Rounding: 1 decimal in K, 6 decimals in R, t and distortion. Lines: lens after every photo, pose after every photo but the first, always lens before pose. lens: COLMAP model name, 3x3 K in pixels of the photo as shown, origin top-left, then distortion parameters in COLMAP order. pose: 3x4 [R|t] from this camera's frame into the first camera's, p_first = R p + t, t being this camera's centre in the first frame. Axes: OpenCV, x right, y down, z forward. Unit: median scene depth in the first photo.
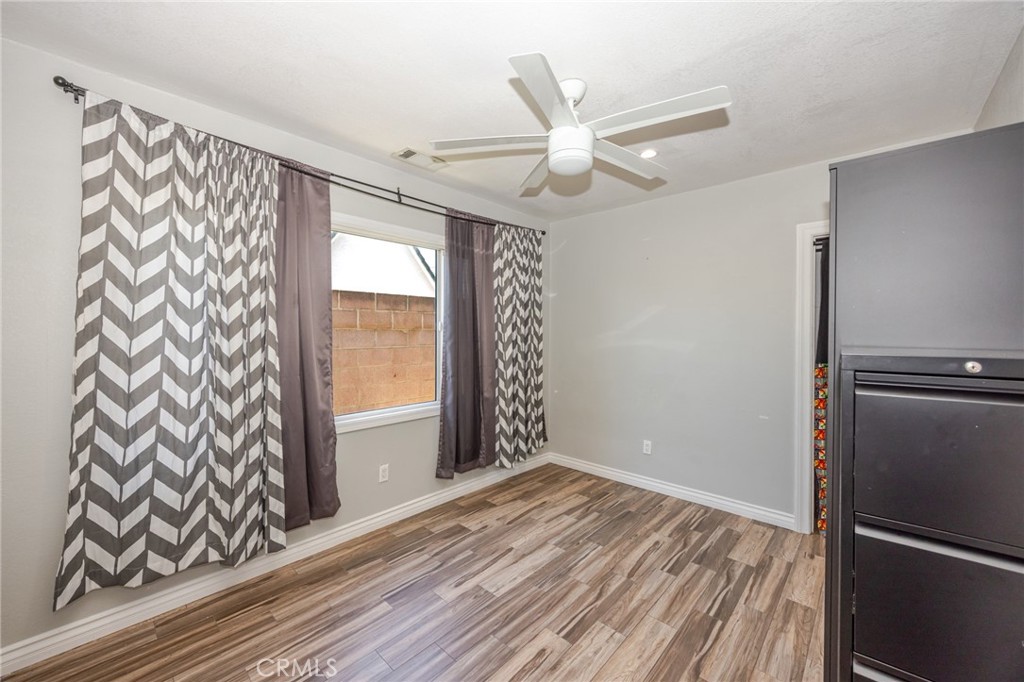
lens RADIAL K [[397.4, 0, 508.9], [0, 397.4, 340.7], [0, 0, 1]] dist [-0.006965, 0.000194]
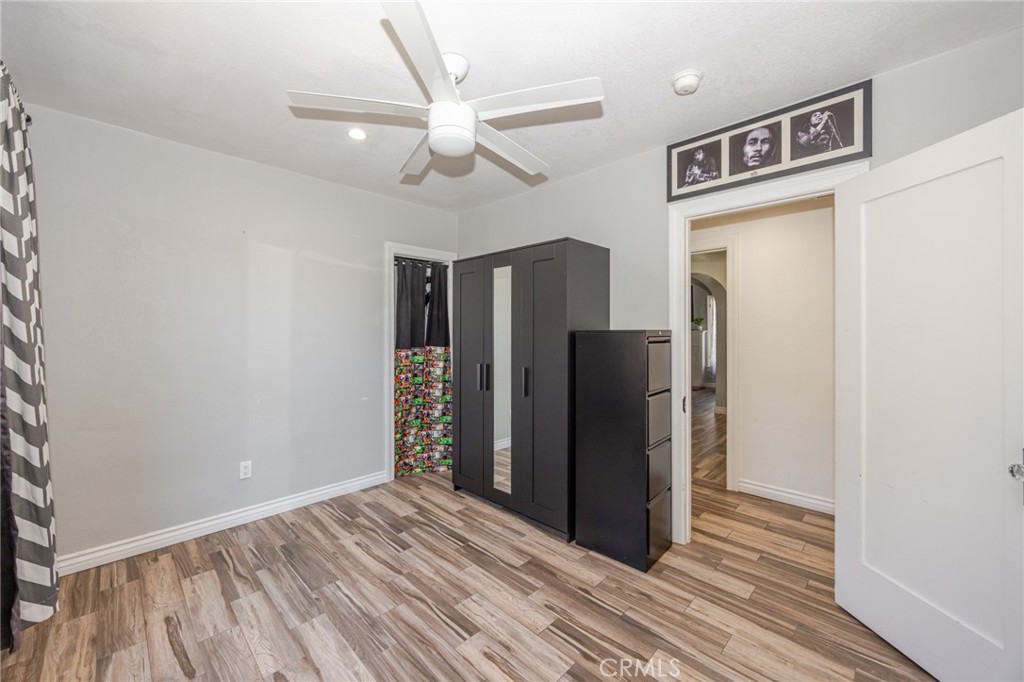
lens RADIAL K [[397.4, 0, 509.6], [0, 397.4, 326.0], [0, 0, 1]] dist [-0.006965, 0.000194]
pose [[0.024560, 0.012858, 0.999616, -0.562228], [0.022610, 0.999654, -0.013415, 0.006600], [-0.999443, 0.022931, 0.024261, 0.582896]]
